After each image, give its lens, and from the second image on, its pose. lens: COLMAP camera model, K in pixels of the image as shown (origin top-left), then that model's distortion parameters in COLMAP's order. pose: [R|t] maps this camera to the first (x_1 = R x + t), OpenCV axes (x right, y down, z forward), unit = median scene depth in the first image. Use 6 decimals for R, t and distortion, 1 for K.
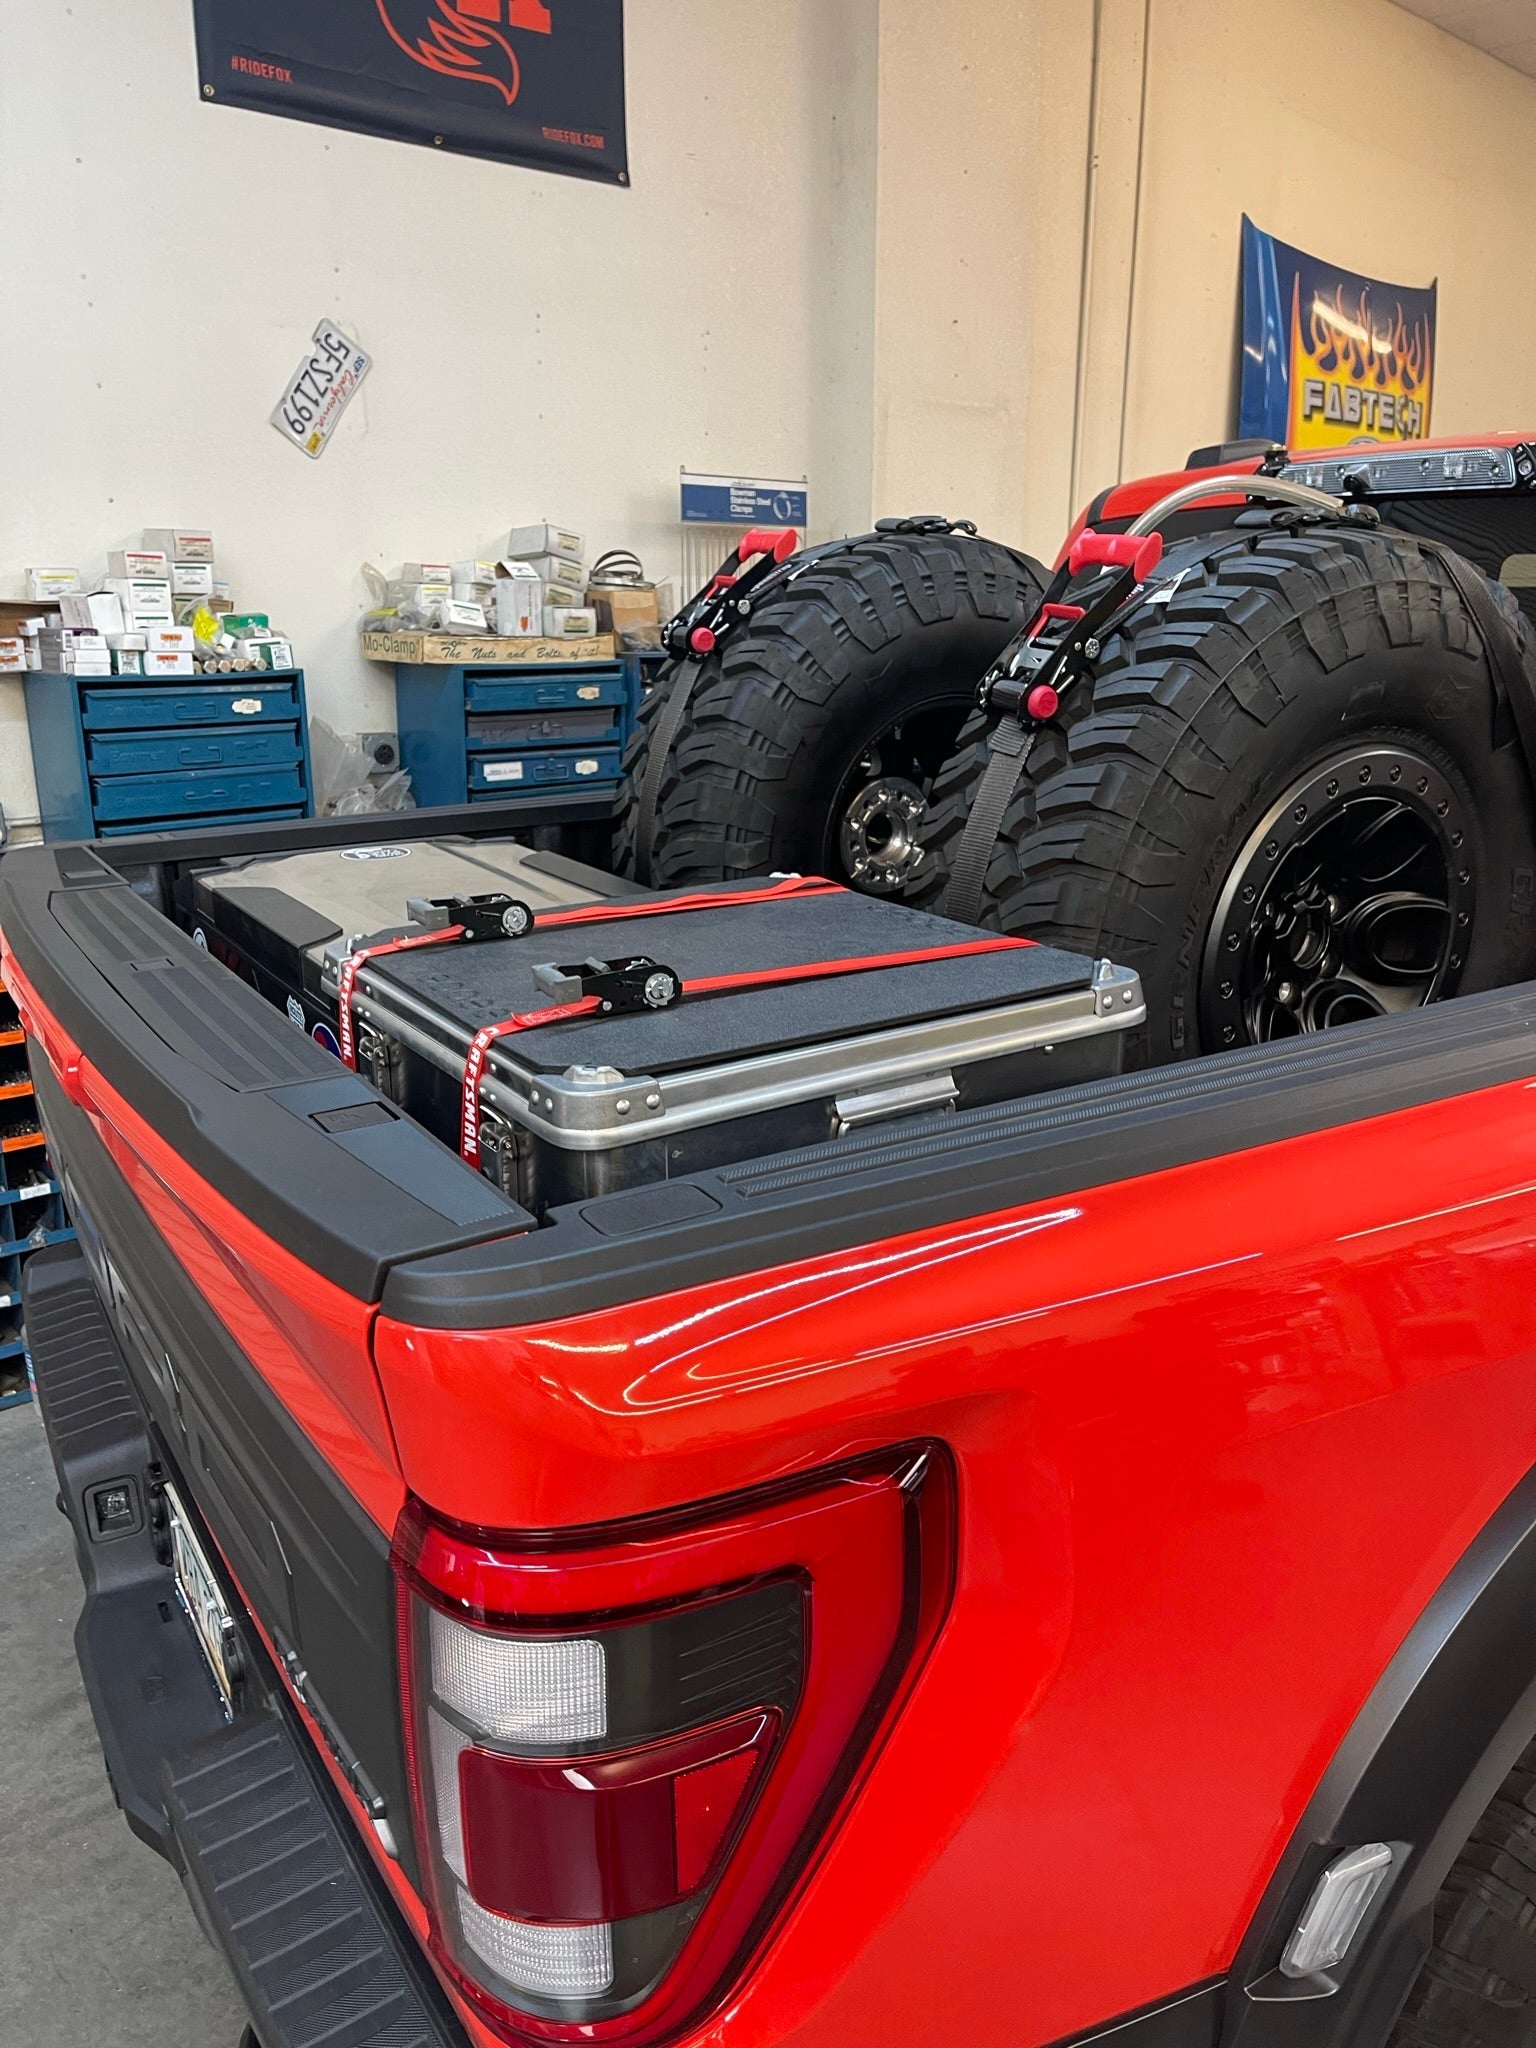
lens RADIAL K [[1557.5, 0, 759.1], [0, 1557.5, 1018.5], [0, 0, 1]] dist [0.075890, -0.109924]
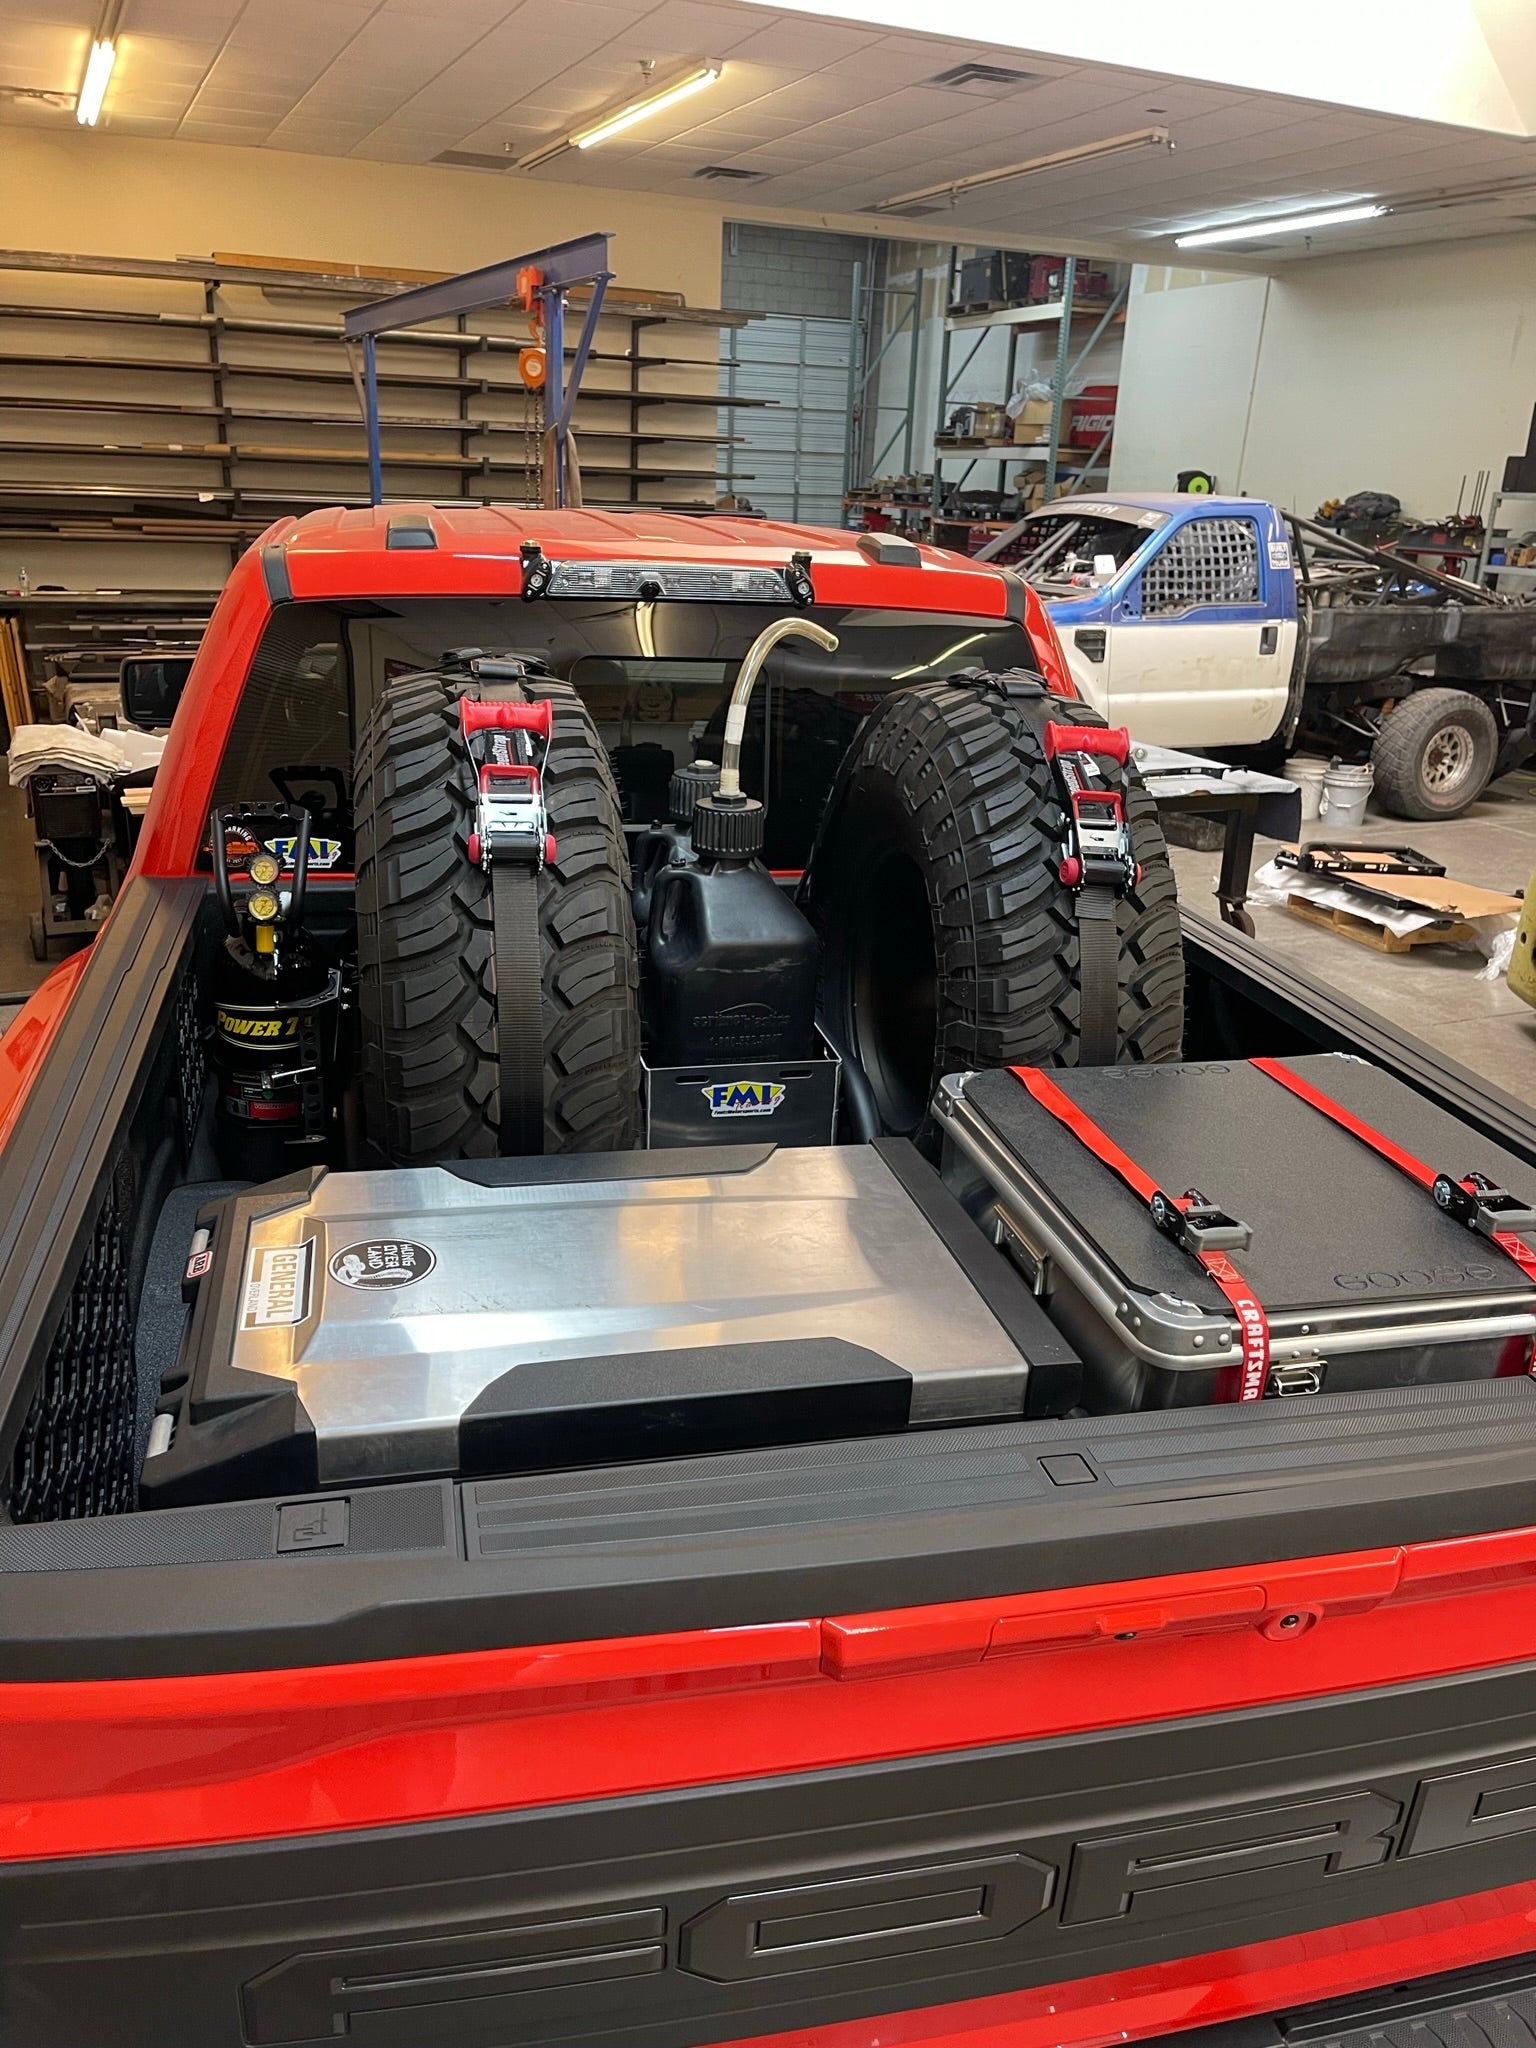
lens RADIAL K [[1547.8, 0, 750.2], [0, 1547.8, 1024.7], [0, 0, 1]] dist [0.072459, -0.088099]
pose [[0.328559, -0.305826, 0.893599, -0.733468], [0.218367, 0.945087, 0.243158, -0.317757], [-0.918893, 0.115241, 0.377299, 0.581768]]
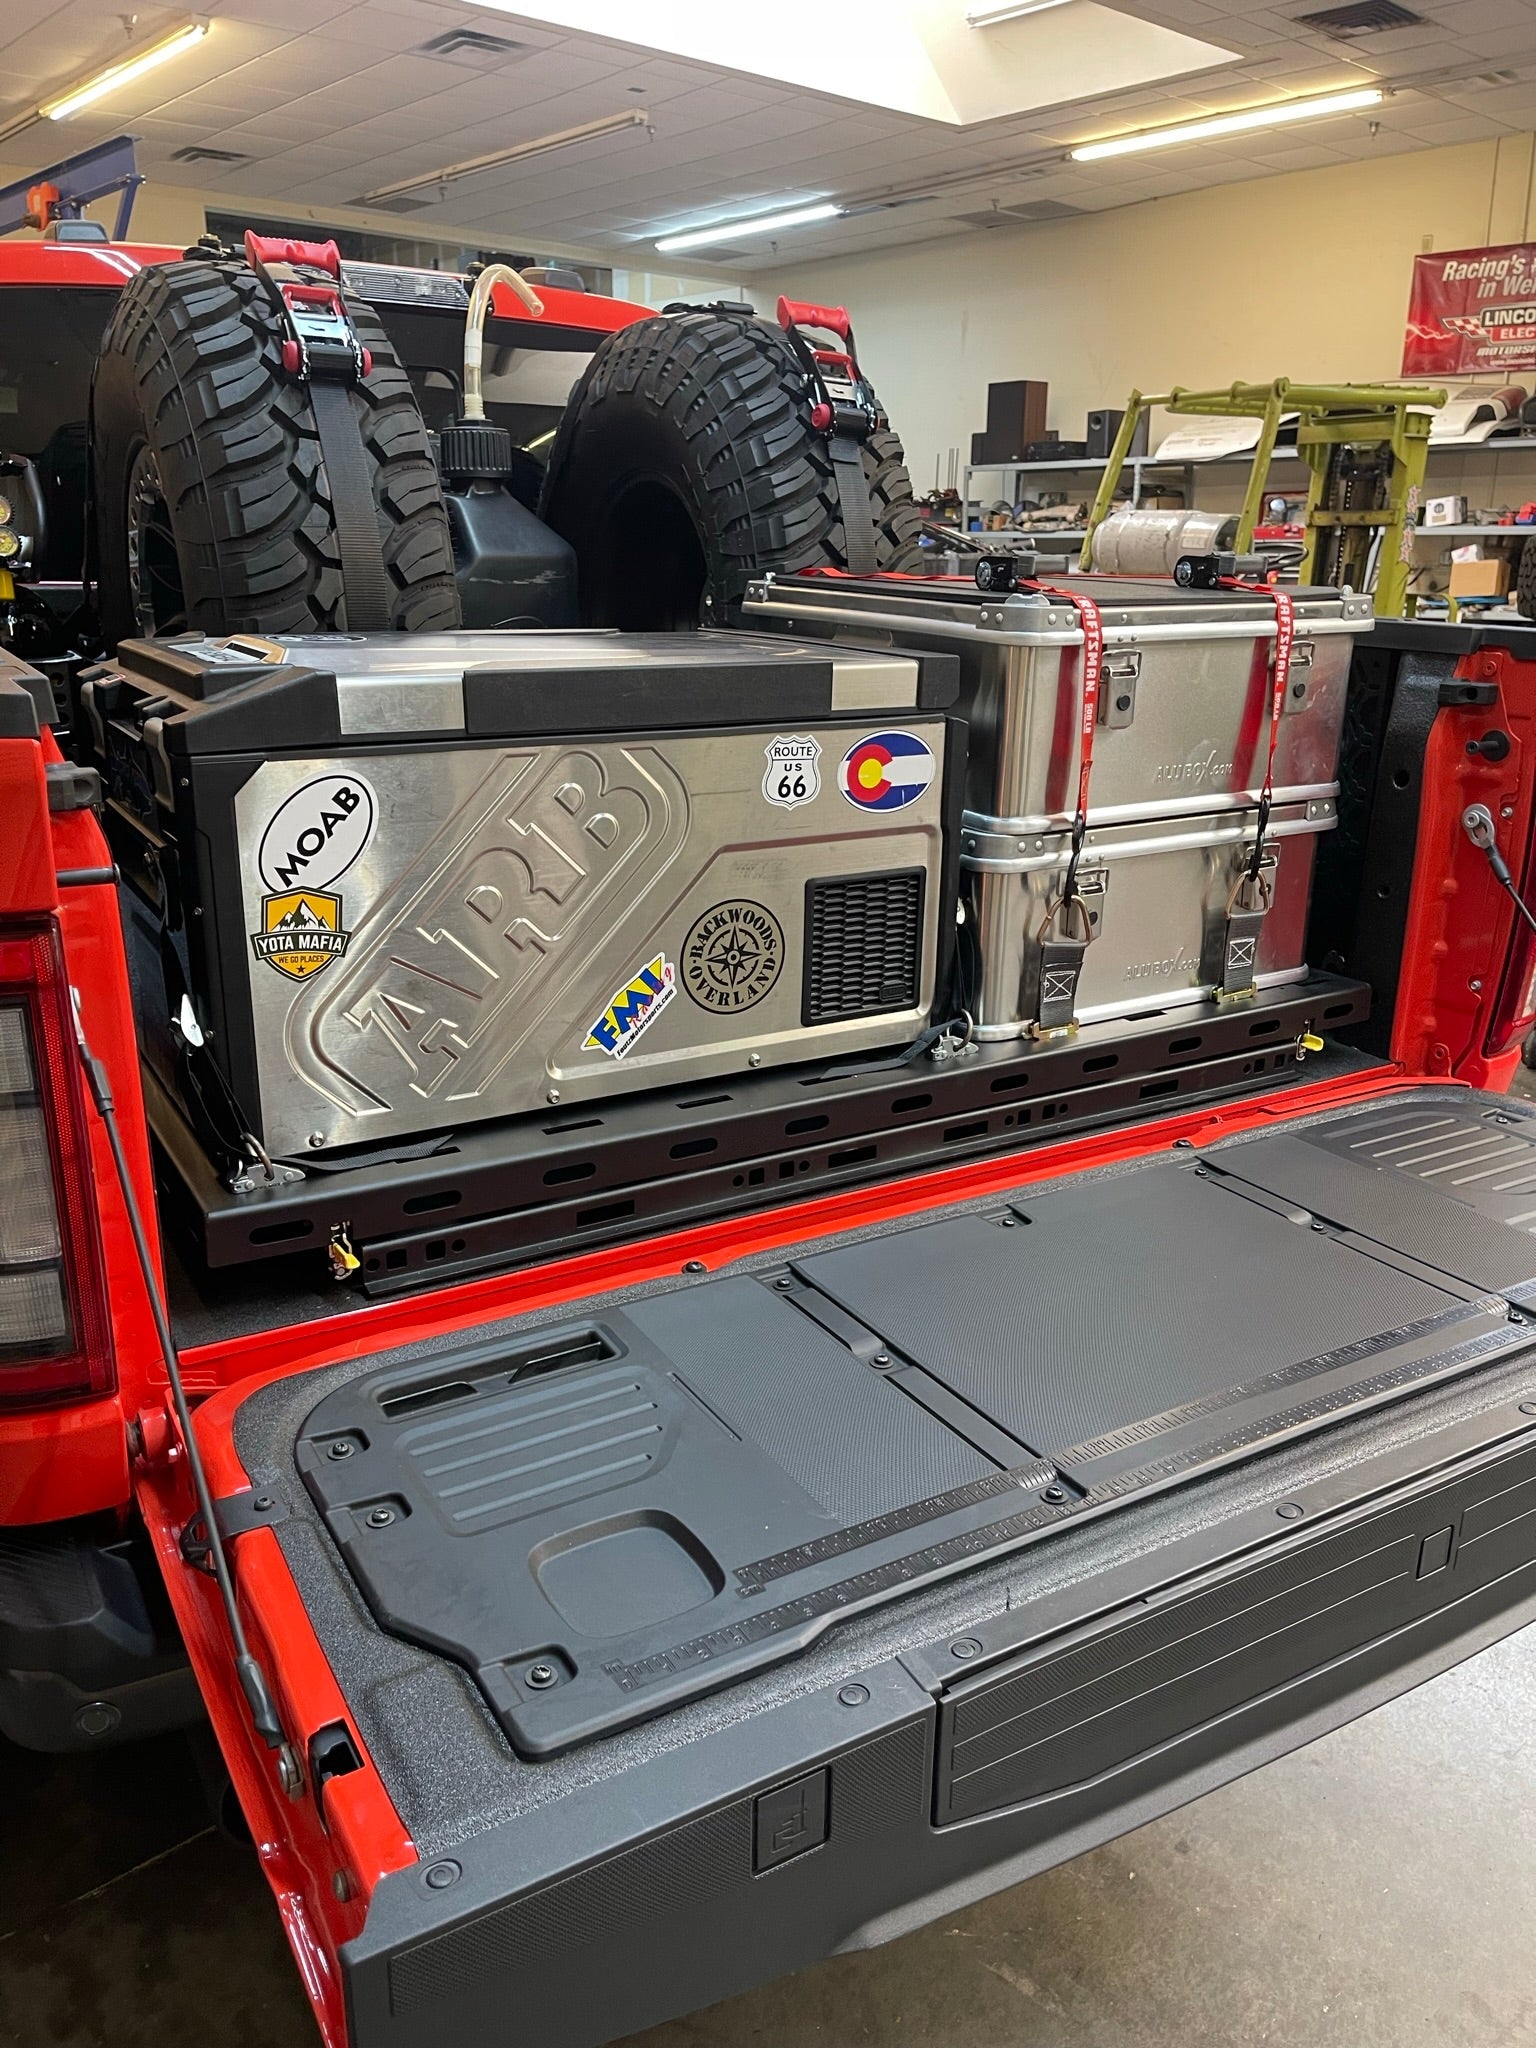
lens RADIAL K [[1557.5, 0, 759.1], [0, 1557.5, 1018.5], [0, 0, 1]] dist [0.075890, -0.109924]
pose [[0.021285, -0.292859, 0.955919, -0.925876], [0.266211, 0.923277, 0.276931, -0.088143], [-0.963680, 0.248582, 0.097614, 0.766681]]
